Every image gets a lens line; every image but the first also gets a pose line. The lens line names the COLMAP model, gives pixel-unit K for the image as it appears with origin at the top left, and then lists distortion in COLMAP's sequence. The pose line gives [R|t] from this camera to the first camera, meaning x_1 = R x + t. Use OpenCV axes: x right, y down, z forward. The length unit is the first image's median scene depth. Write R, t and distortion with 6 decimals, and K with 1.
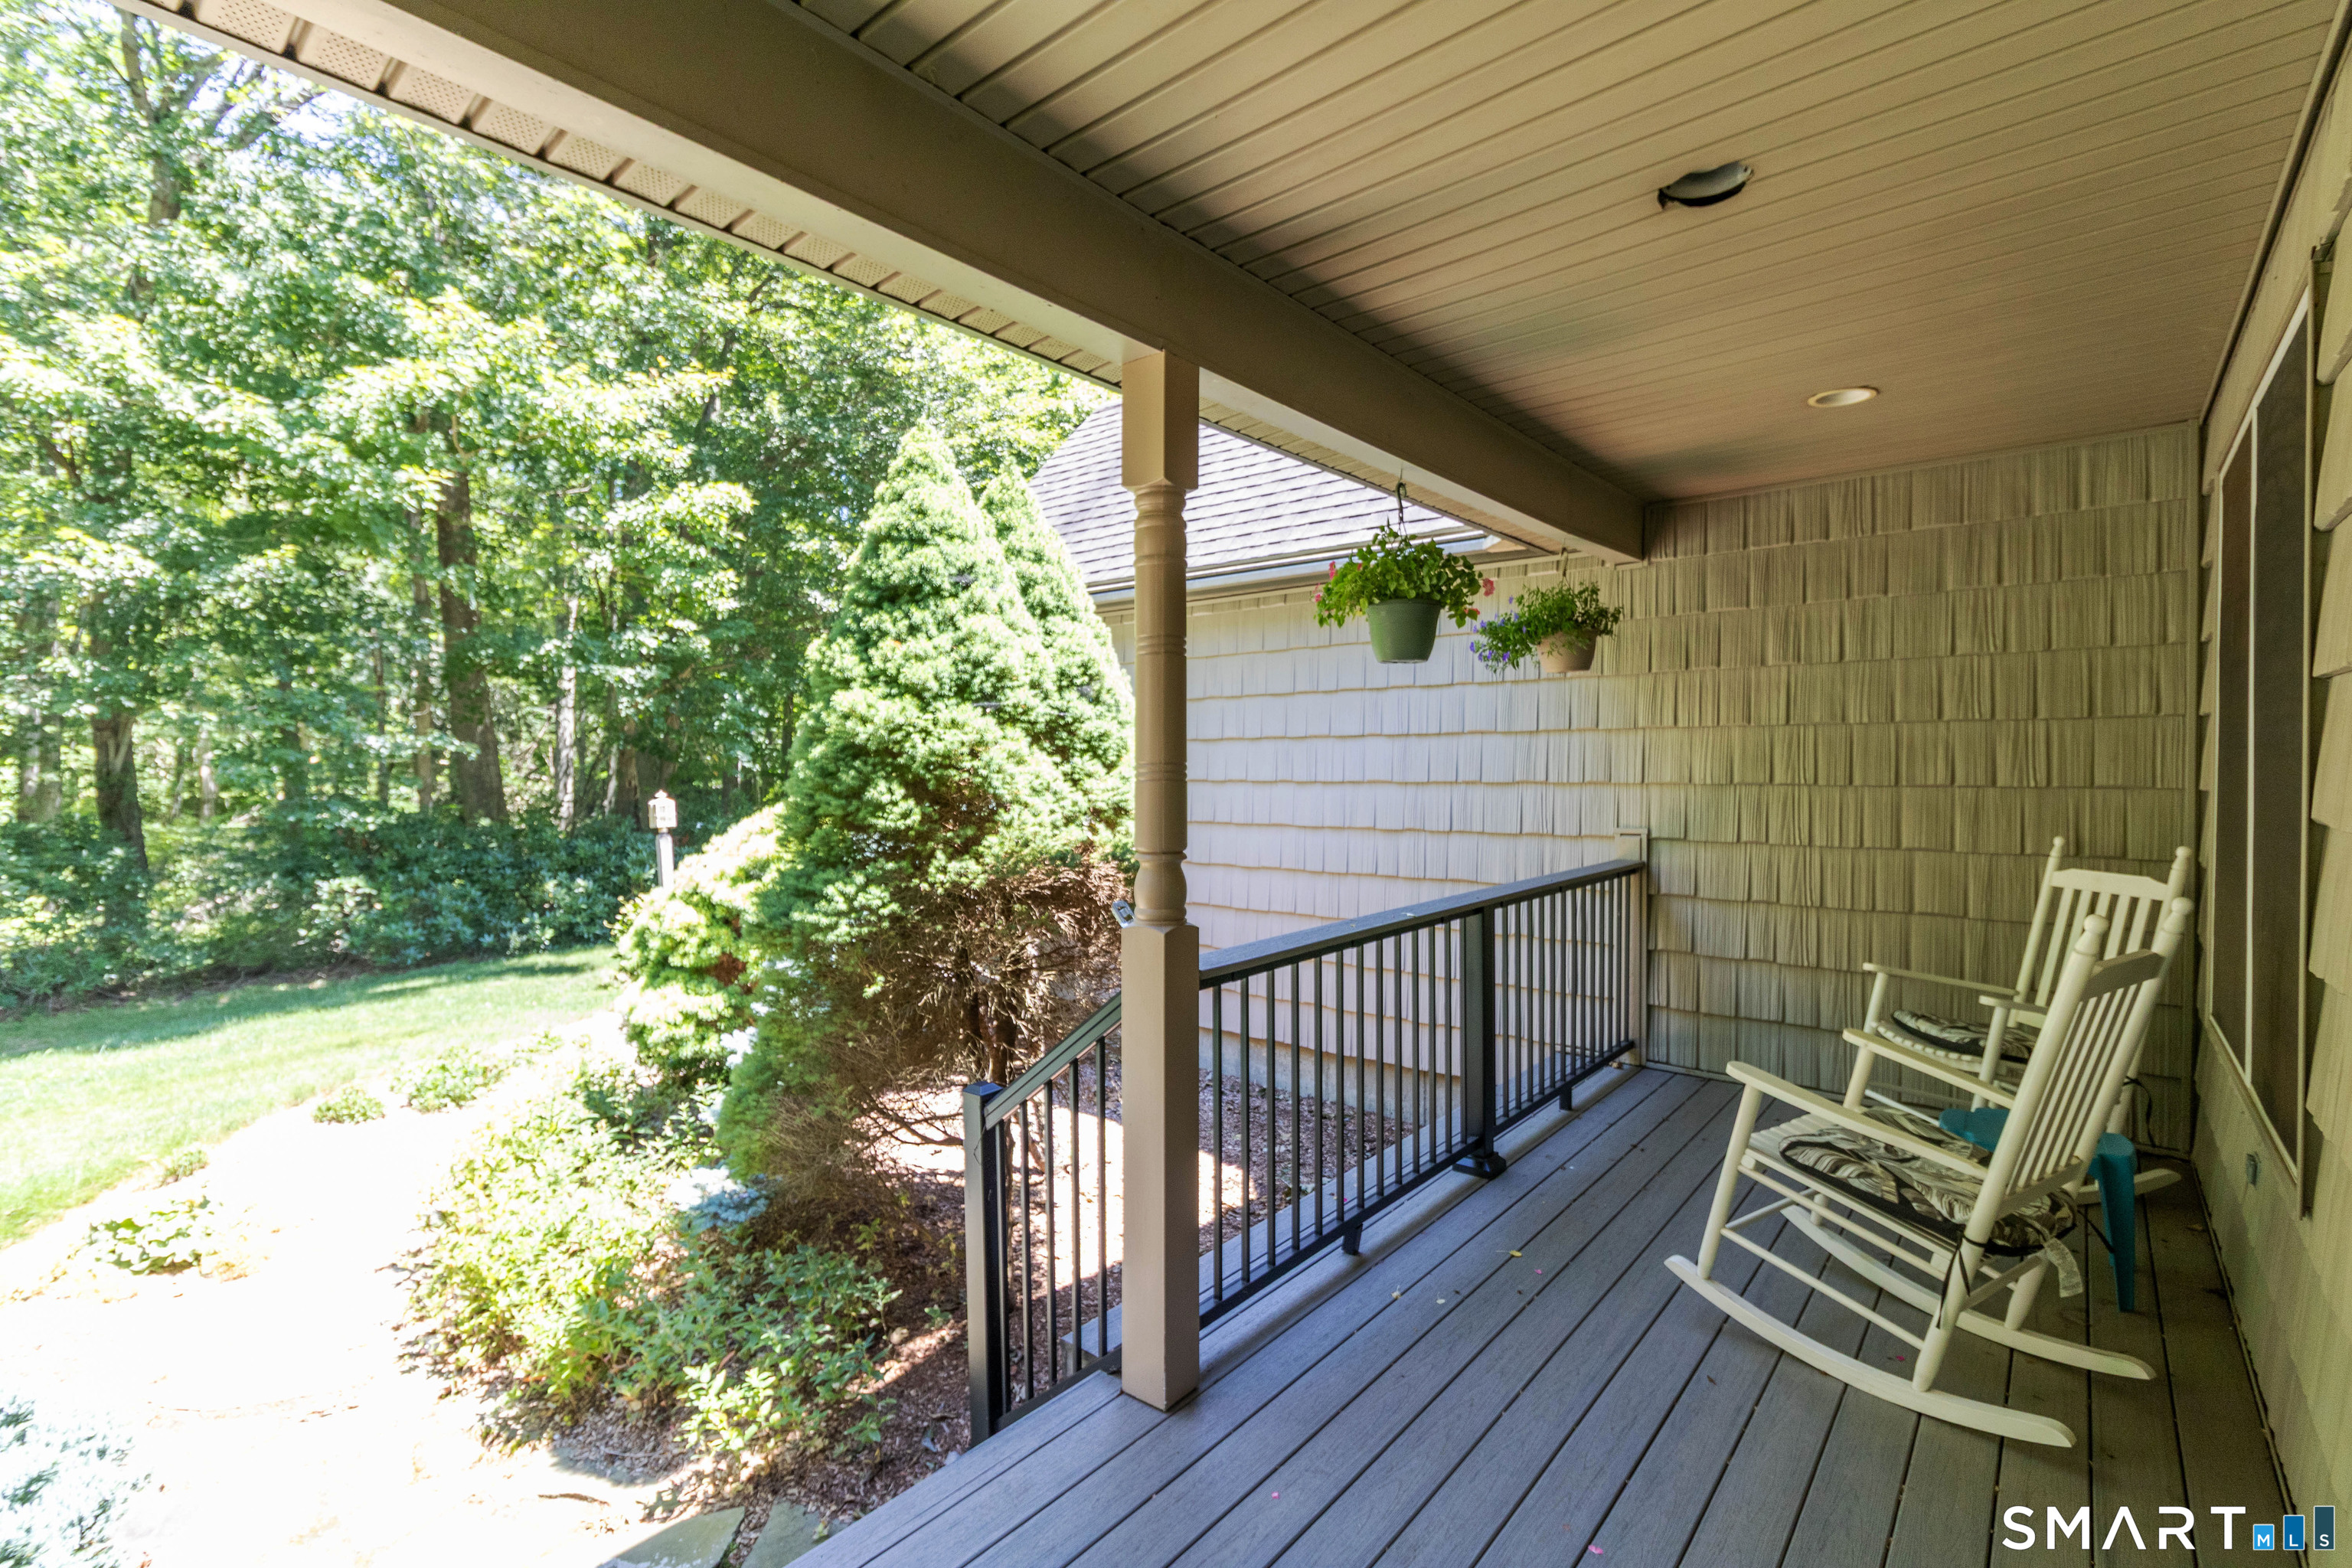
lens RADIAL K [[1074.6, 0, 1185.7], [0, 1074.6, 775.6], [0, 0, 1]] dist [0.002668, 0.001033]
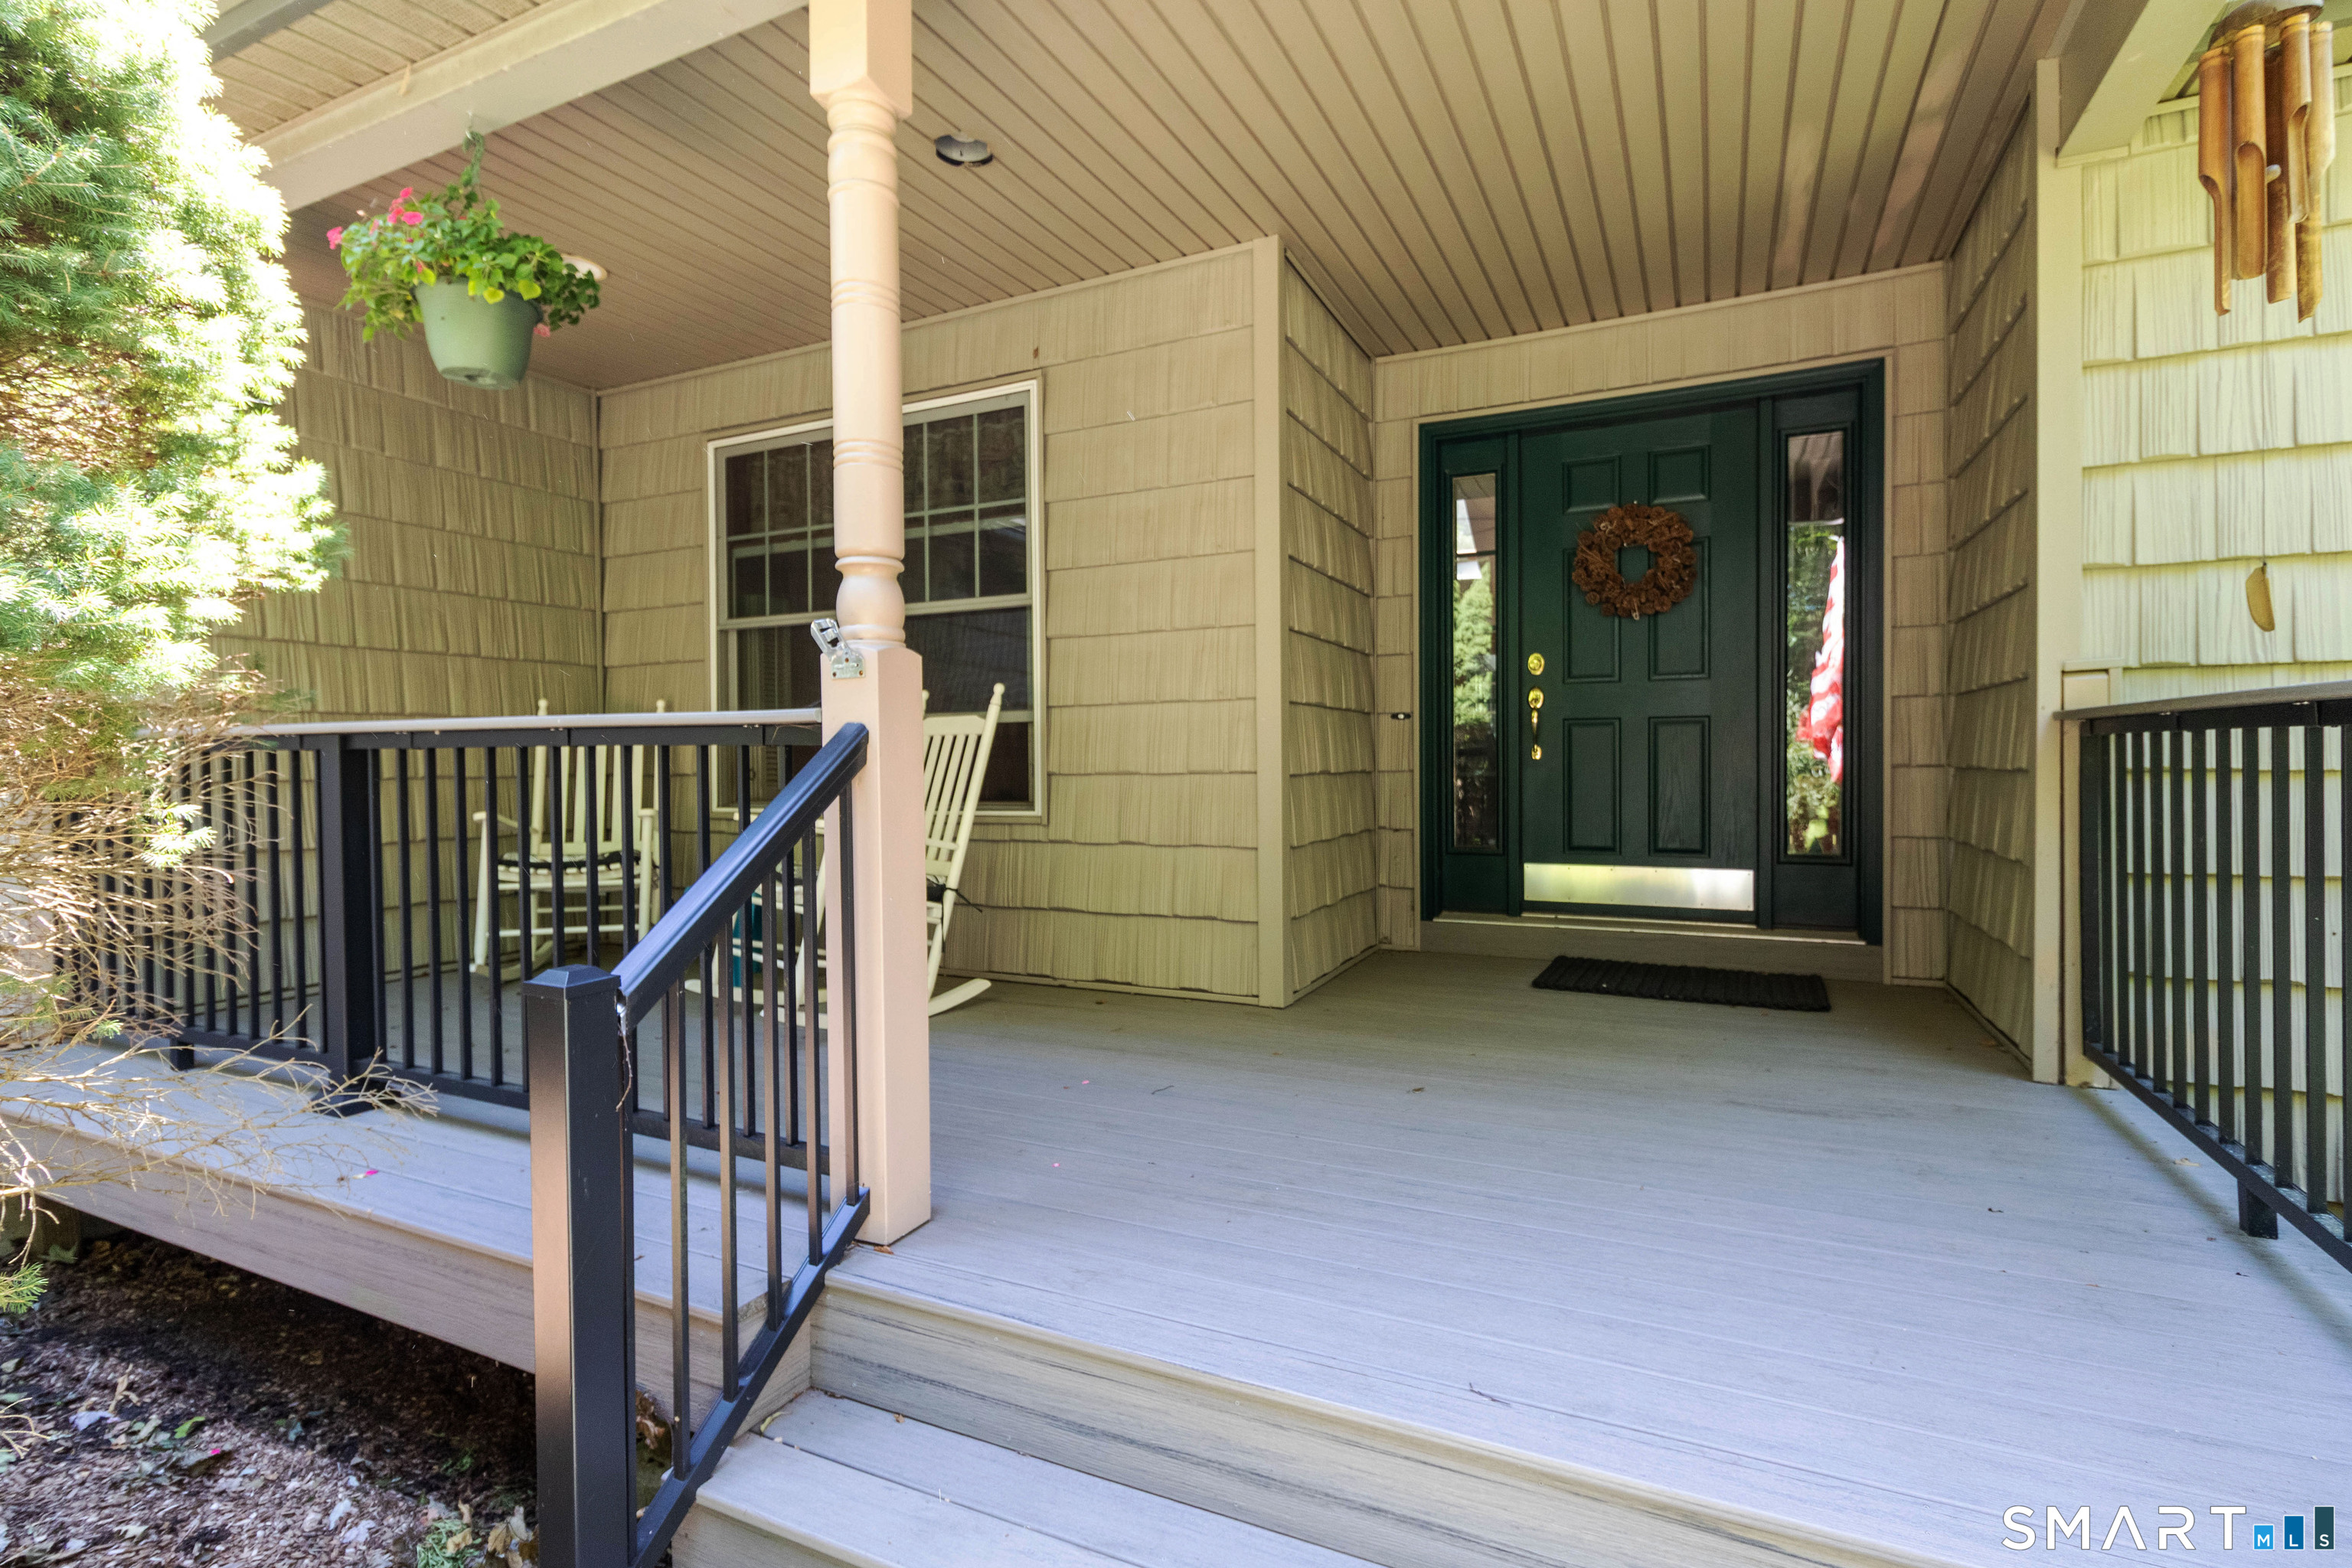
lens RADIAL K [[1095.4, 0, 1187.4], [0, 1095.4, 775.9], [0, 0, 1]] dist [0.001543, 0.000550]
pose [[-0.246382, -0.007481, 0.969144, -0.509291], [0.020027, 0.999717, 0.012808, 0.130759], [-0.968966, 0.022565, -0.246162, 0.566251]]
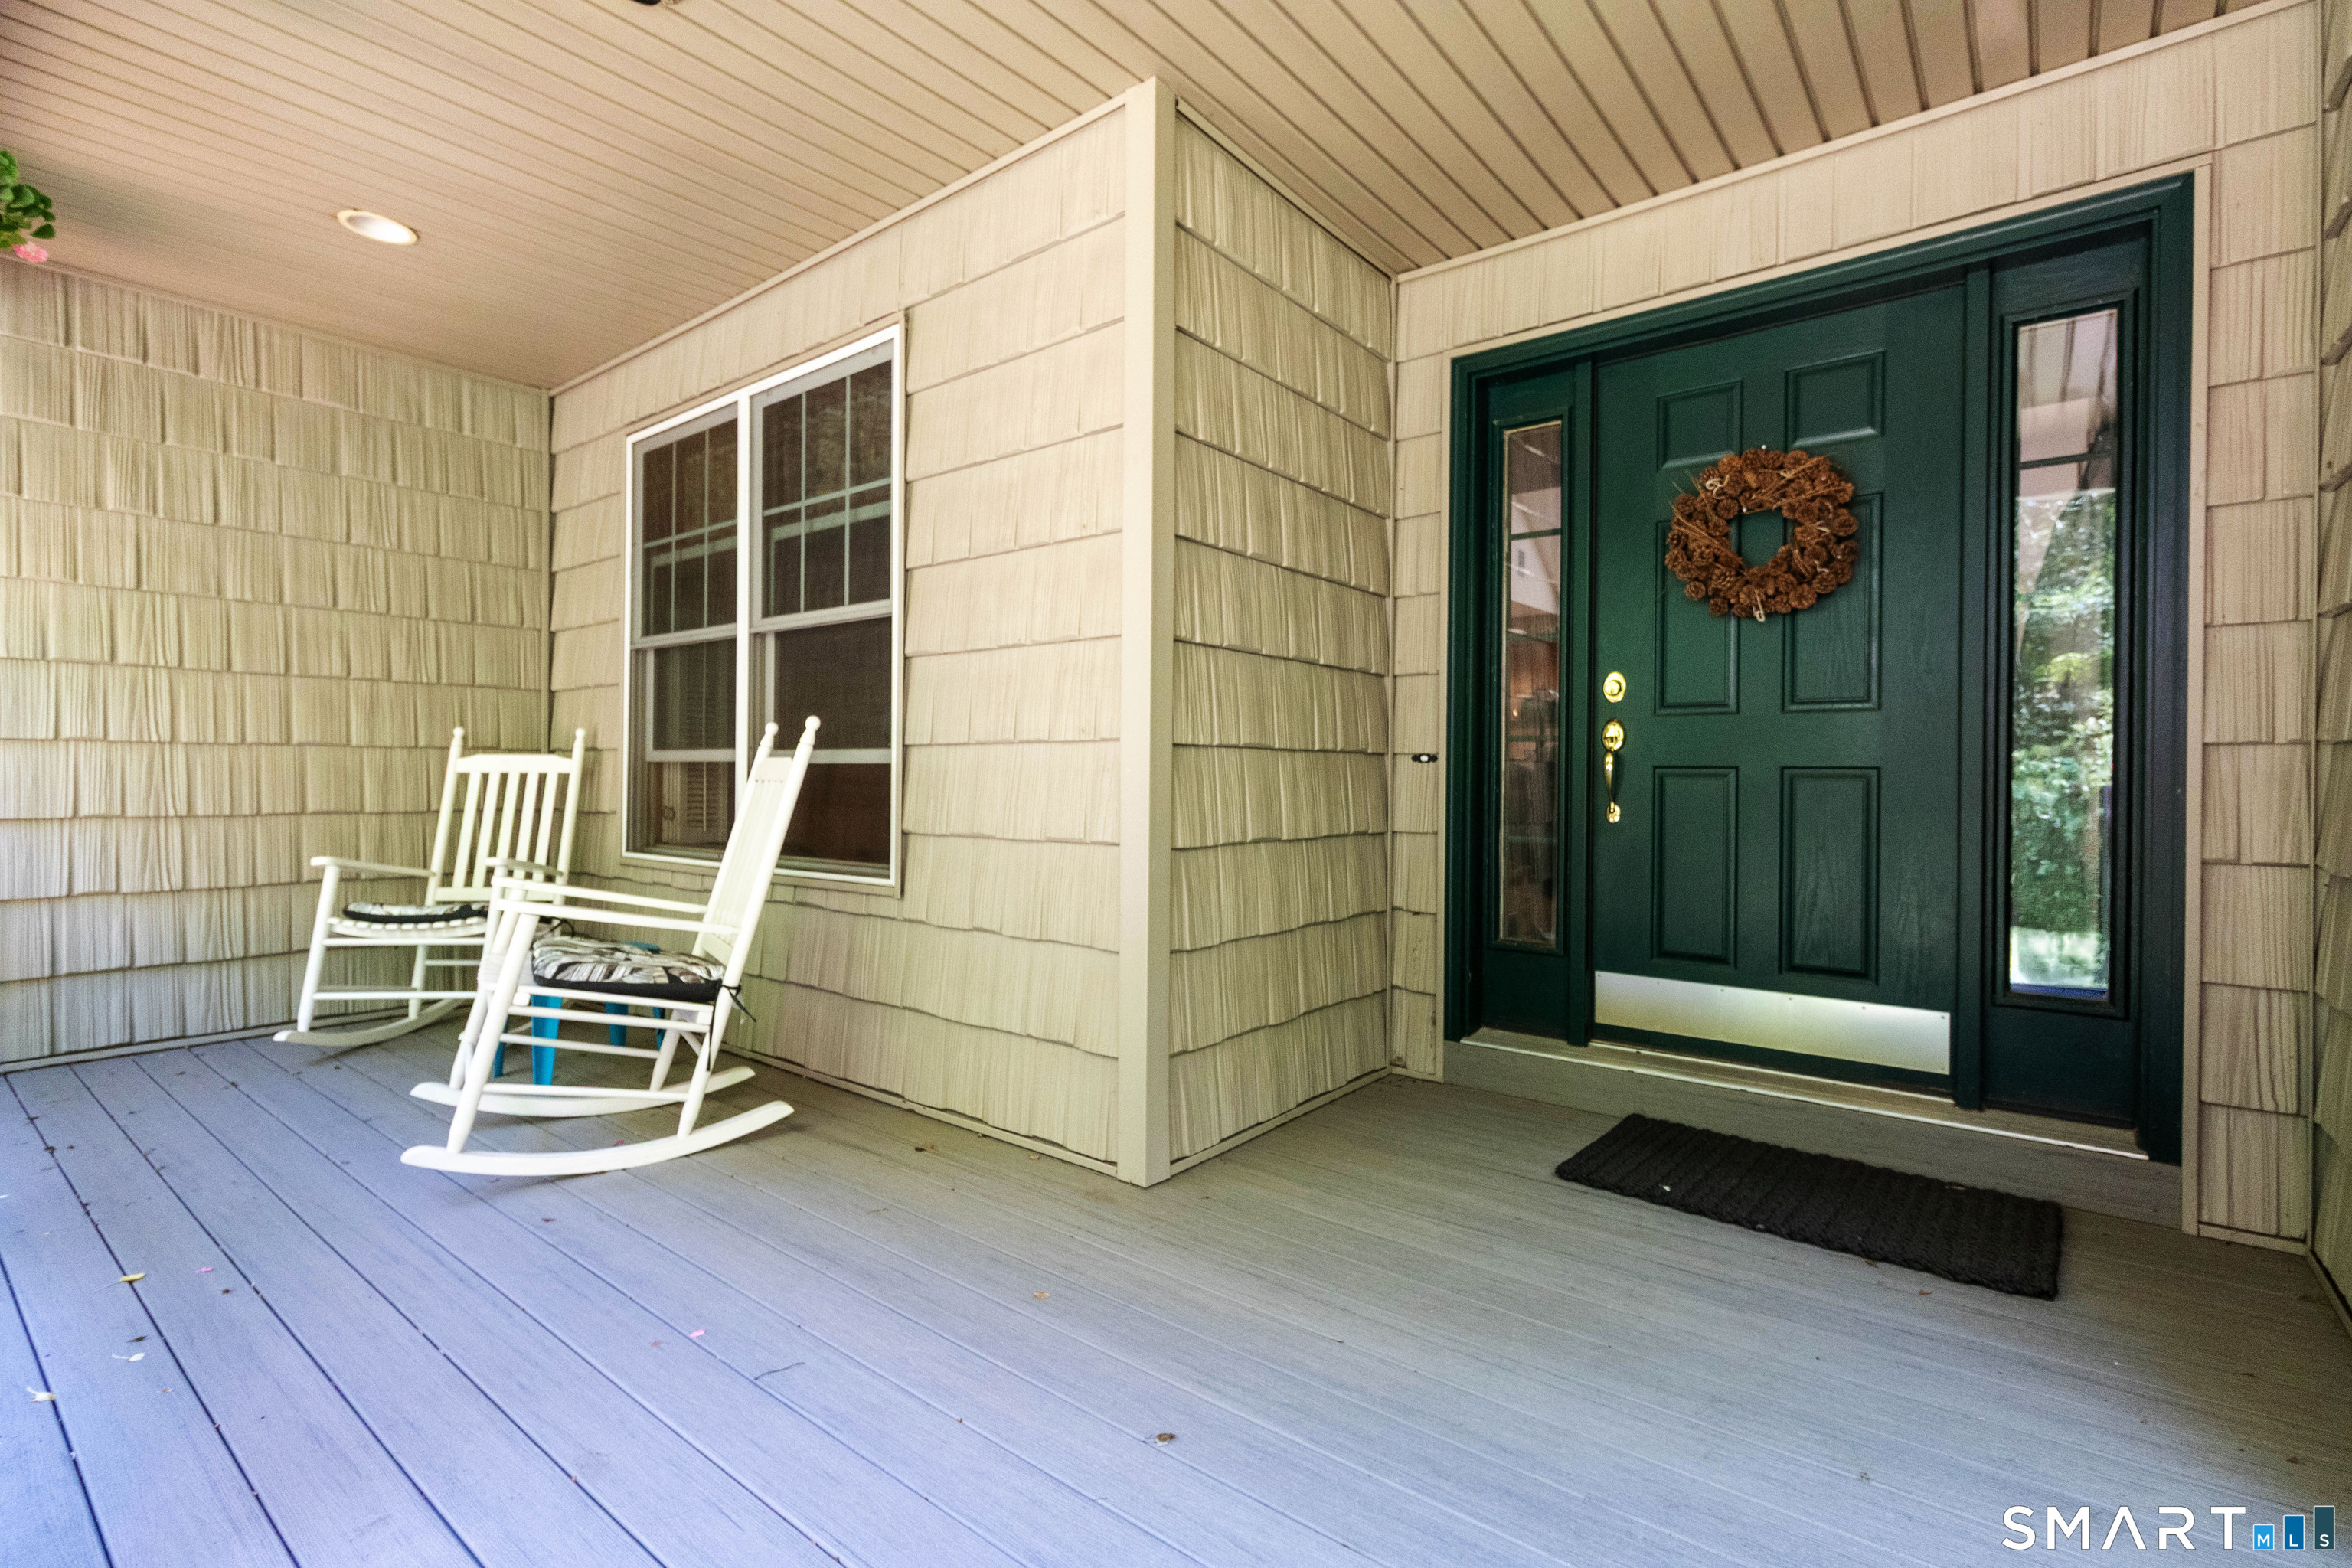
lens RADIAL K [[1074.6, 0, 1185.7], [0, 1074.6, 775.6], [0, 0, 1]] dist [0.002668, 0.001033]
pose [[-0.023442, 0.002122, 0.999723, -0.275126], [0.002673, 0.999994, -0.002060, 0.102164], [-0.999722, 0.002624, -0.023447, 0.269911]]
